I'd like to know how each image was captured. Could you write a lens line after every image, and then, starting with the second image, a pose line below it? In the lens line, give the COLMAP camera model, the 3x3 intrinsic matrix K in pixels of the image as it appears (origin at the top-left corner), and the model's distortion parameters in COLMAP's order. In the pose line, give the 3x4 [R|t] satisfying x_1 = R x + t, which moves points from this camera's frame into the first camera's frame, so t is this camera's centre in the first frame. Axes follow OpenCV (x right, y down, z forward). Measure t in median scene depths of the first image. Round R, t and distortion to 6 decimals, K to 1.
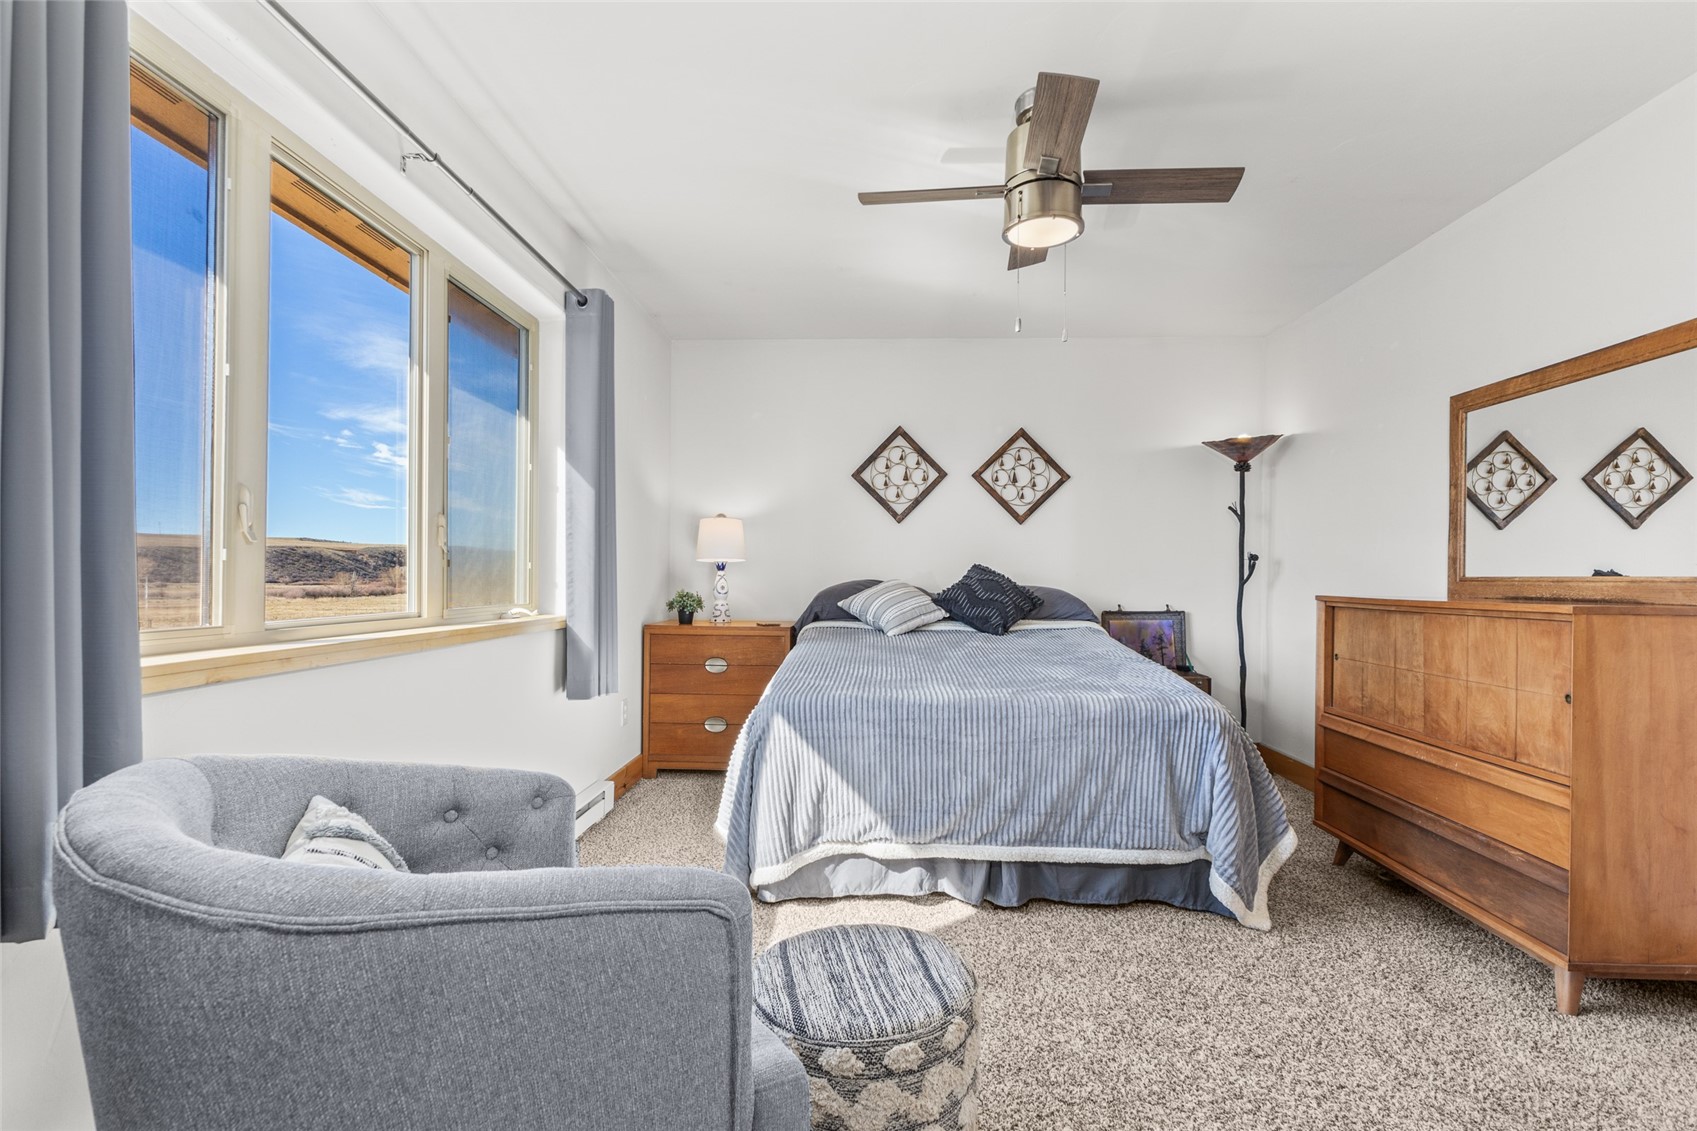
lens RADIAL K [[772.0, 0, 848.8], [0, 772.0, 581.5], [0, 0, 1]] dist [-0.002201, -0.000762]
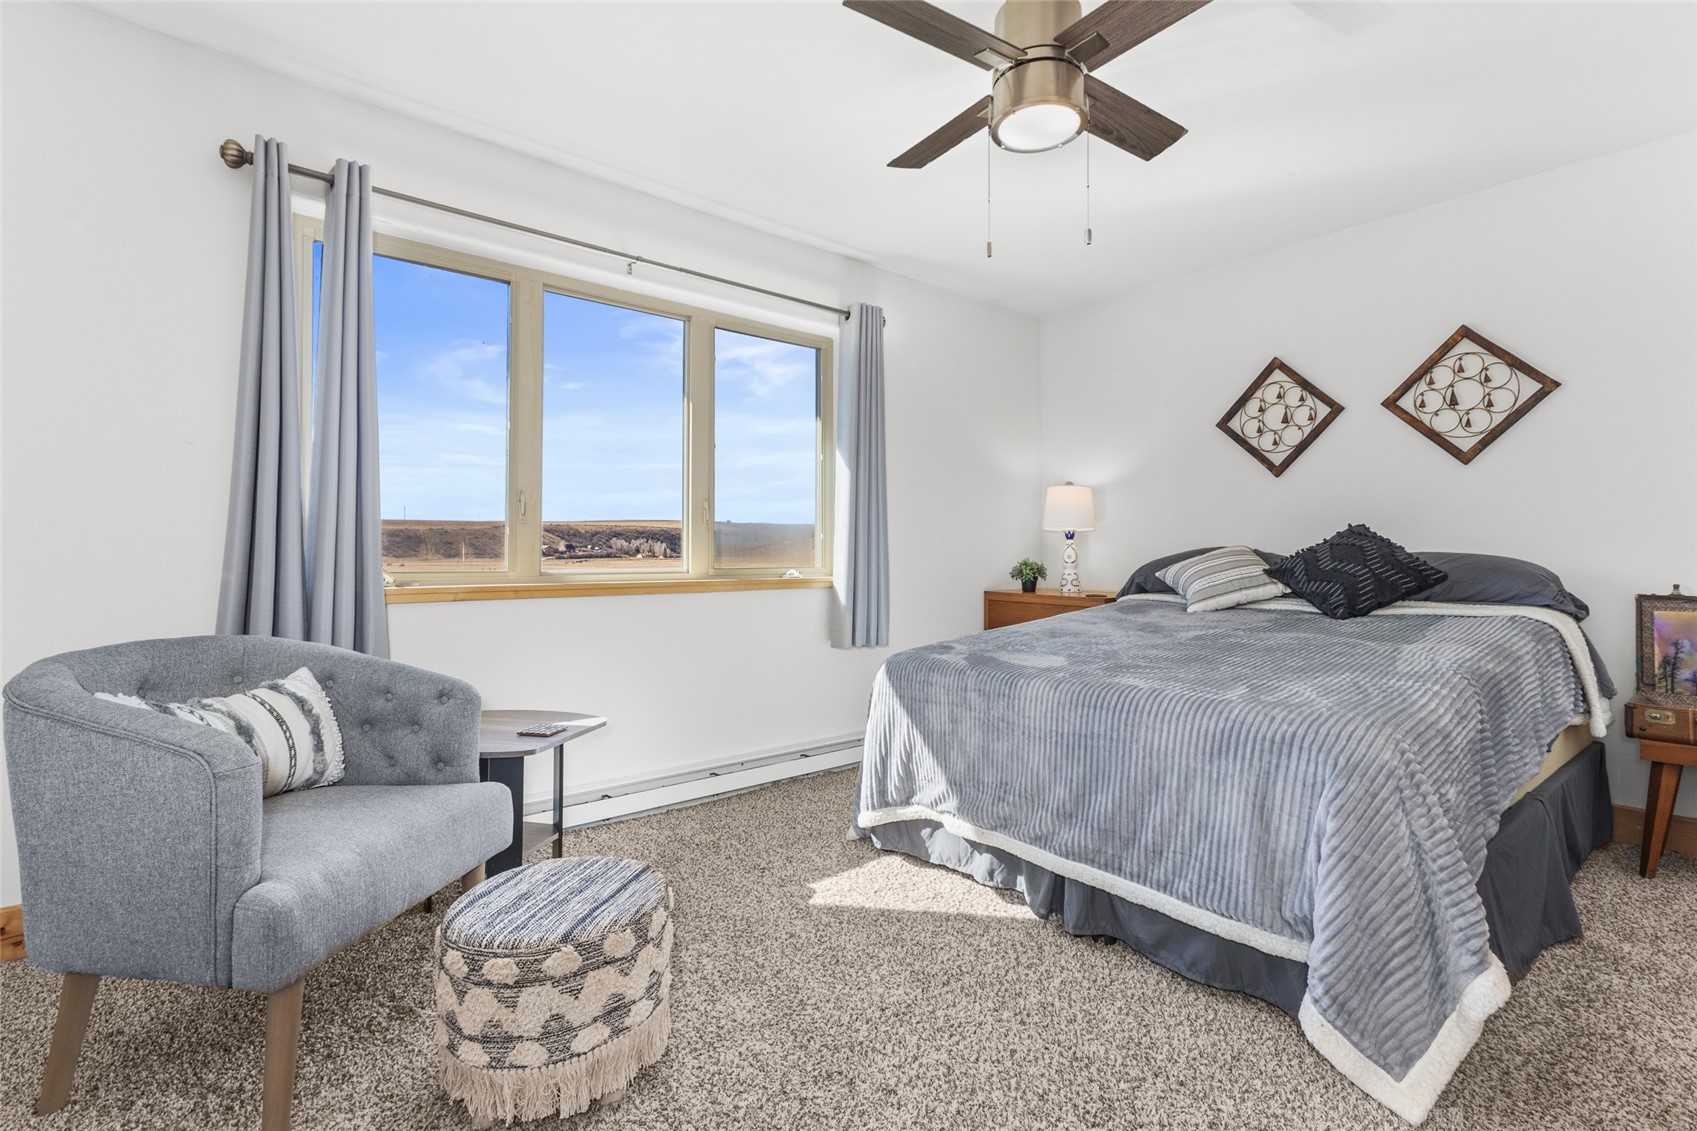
lens RADIAL K [[744.5, 0, 851.1], [0, 744.5, 550.5], [0, 0, 1]] dist [0.014605, -0.003042]
pose [[0.688799, -0.008100, -0.724907, 0.341779], [0.002897, 0.999960, -0.008421, 0.007347], [0.724947, 0.003700, 0.688795, 0.143317]]
